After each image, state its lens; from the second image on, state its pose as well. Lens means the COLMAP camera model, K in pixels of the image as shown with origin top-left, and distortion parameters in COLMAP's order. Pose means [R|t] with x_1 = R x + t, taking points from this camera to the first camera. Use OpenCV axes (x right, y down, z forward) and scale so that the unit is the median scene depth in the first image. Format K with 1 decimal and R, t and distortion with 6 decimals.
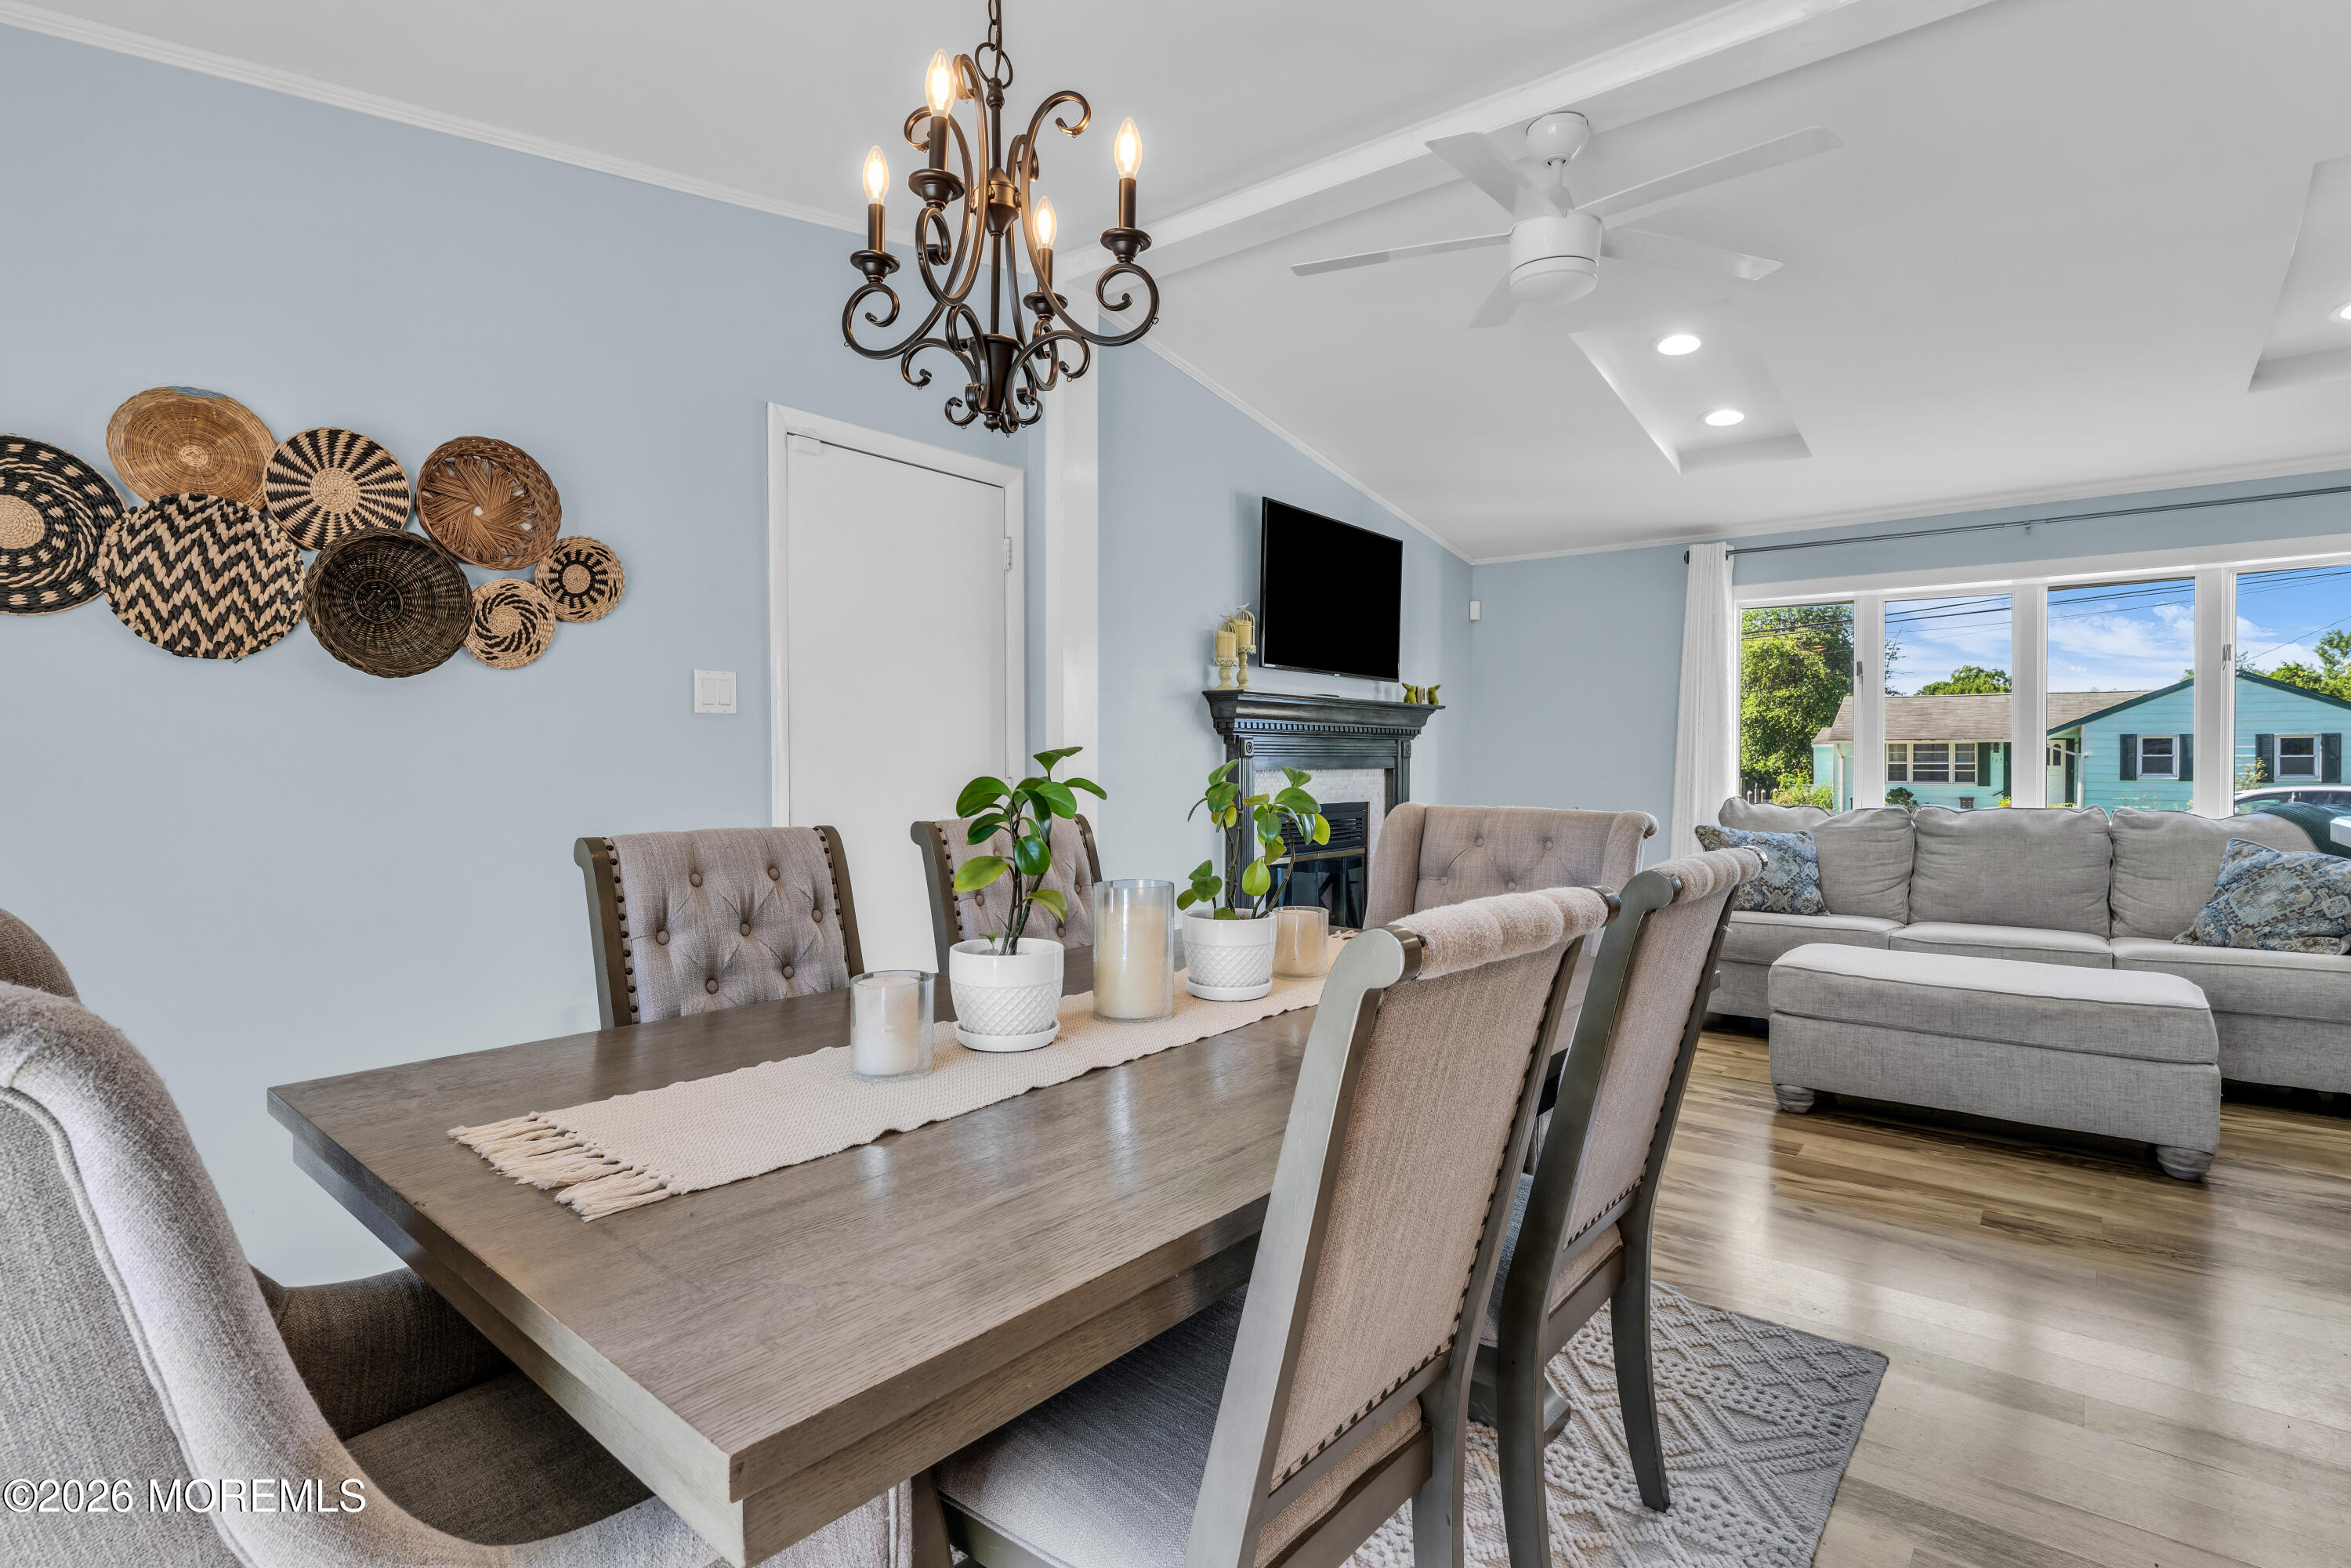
lens RADIAL K [[1143.2, 0, 1172.4], [0, 1143.2, 772.7], [0, 0, 1]] dist [0.000837, 0.000063]
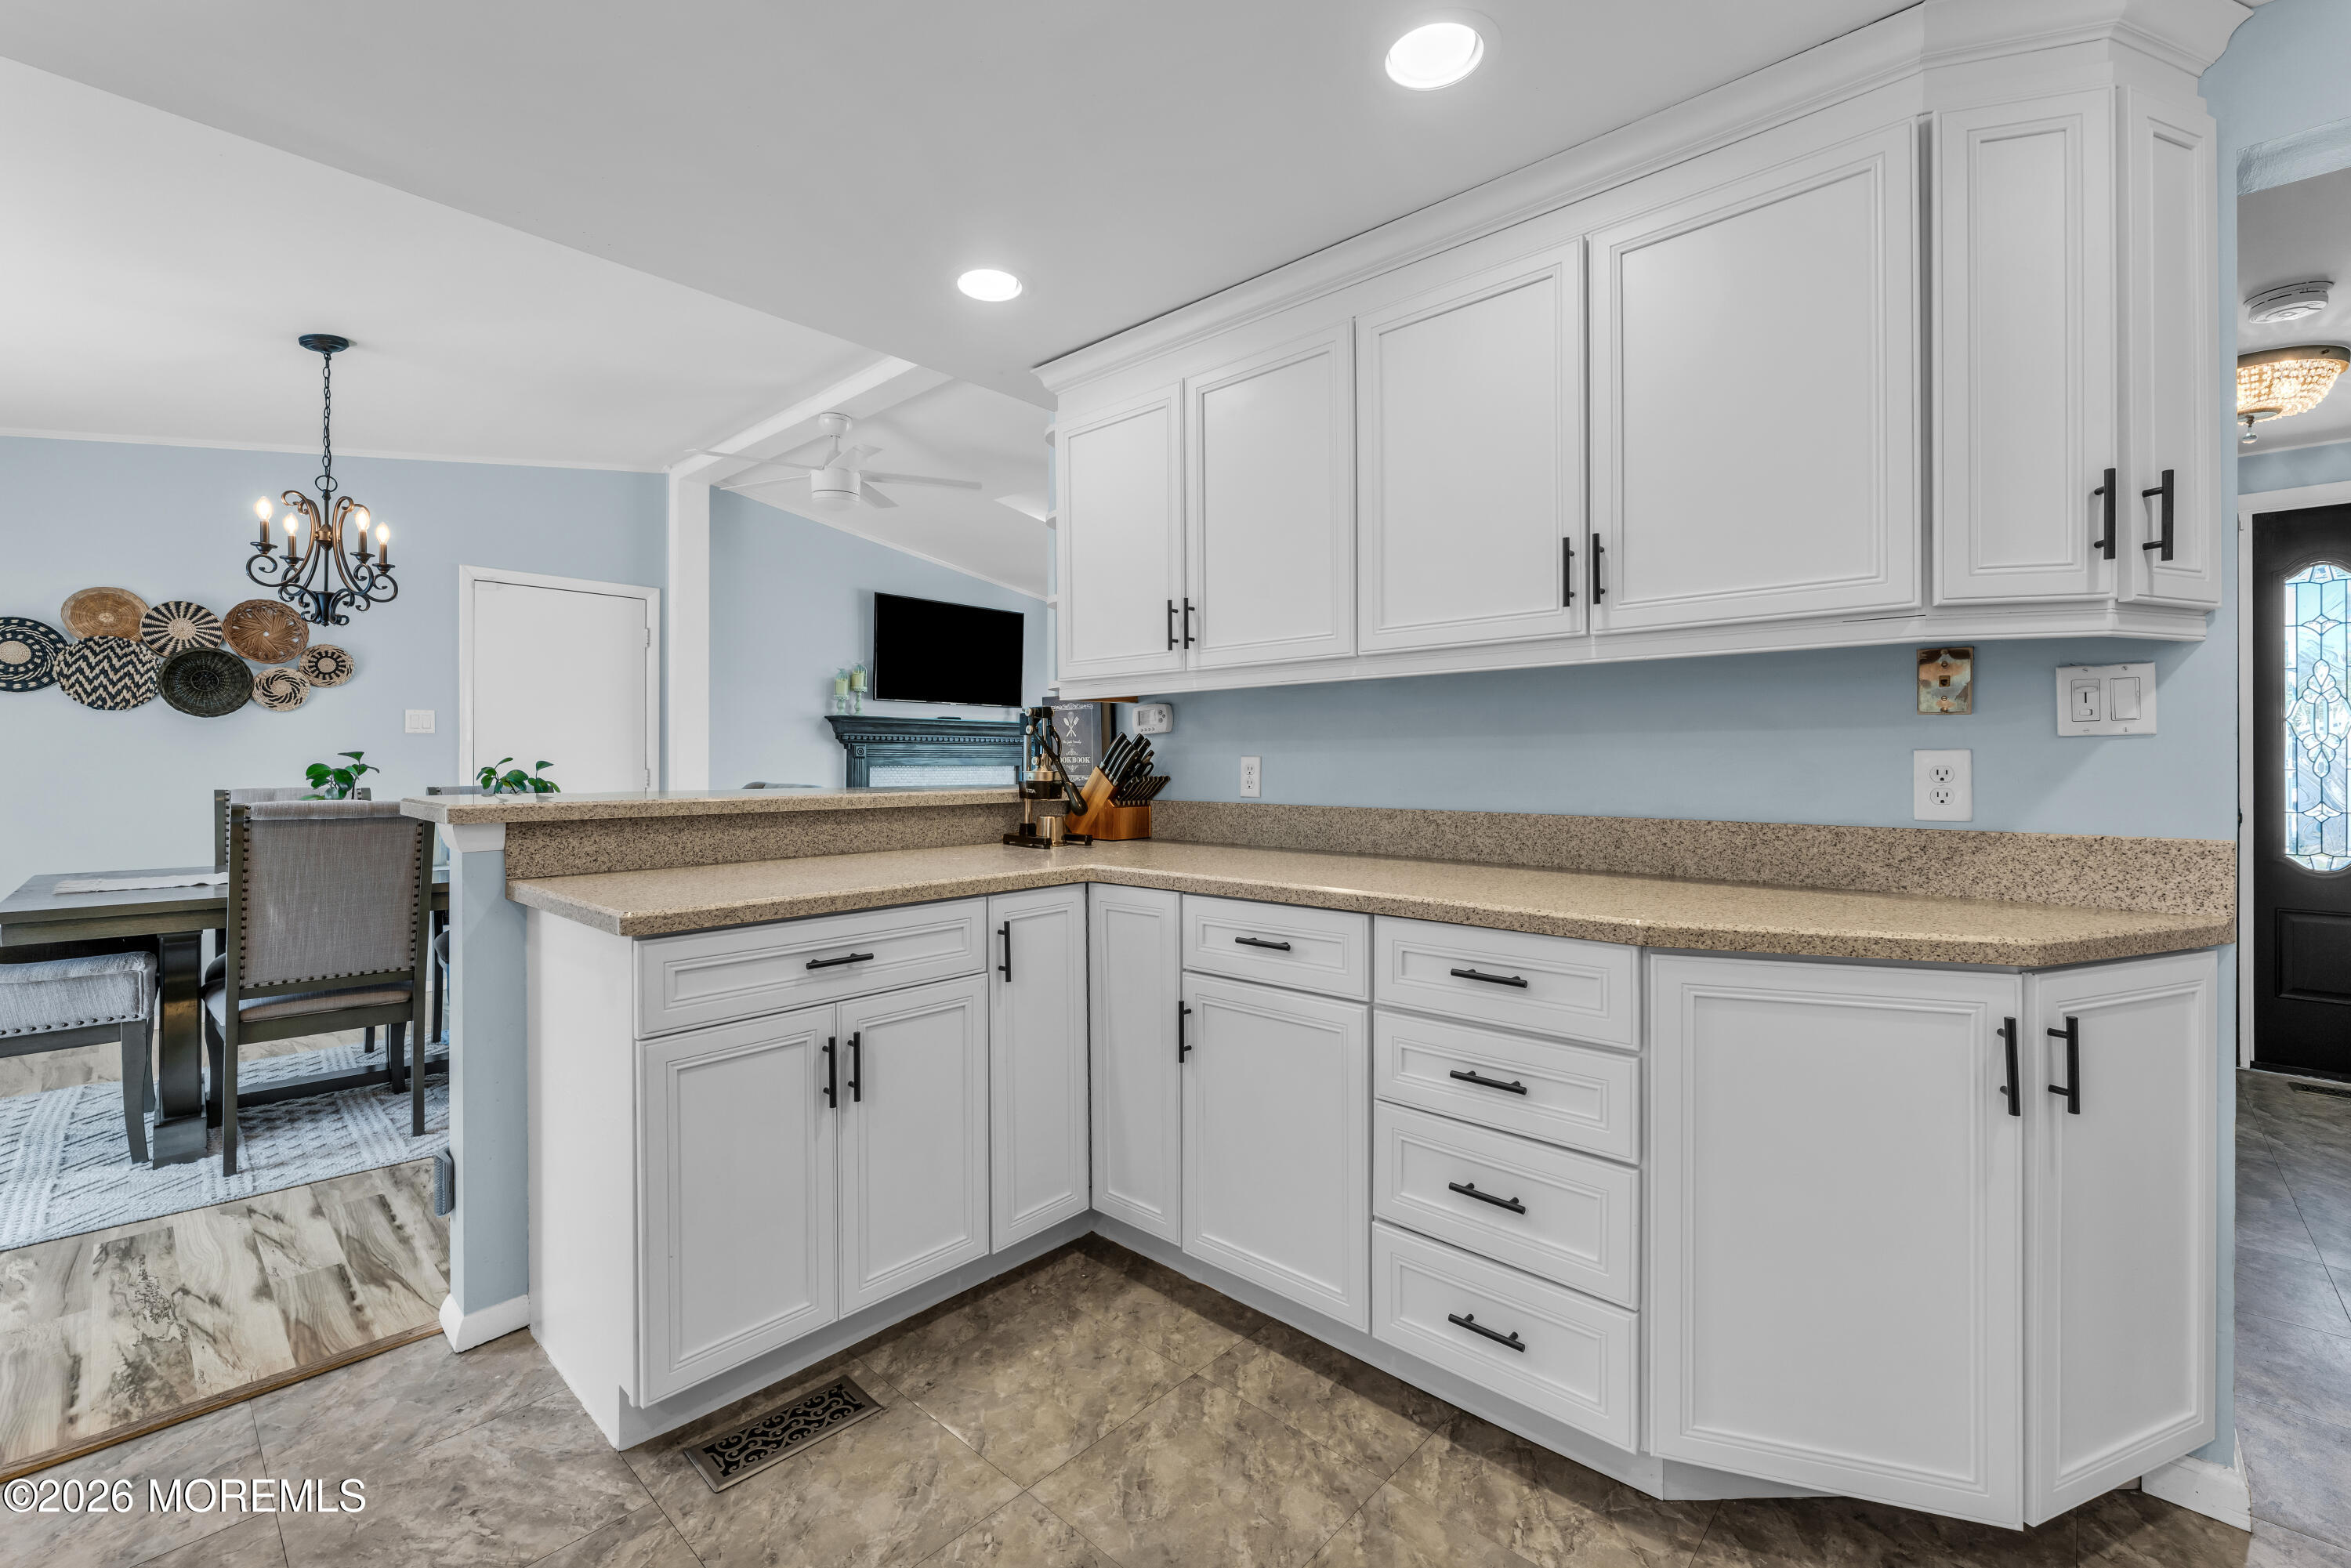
lens RADIAL K [[995.3, 0, 1166.5], [0, 995.3, 759.8], [0, 0, 1]] dist [0.001890, 0.000473]
pose [[0.996851, 0.002290, -0.079268, 1.298119], [-0.003388, 0.999900, -0.013722, 0.014505], [0.079229, 0.013948, 0.996759, -0.727362]]
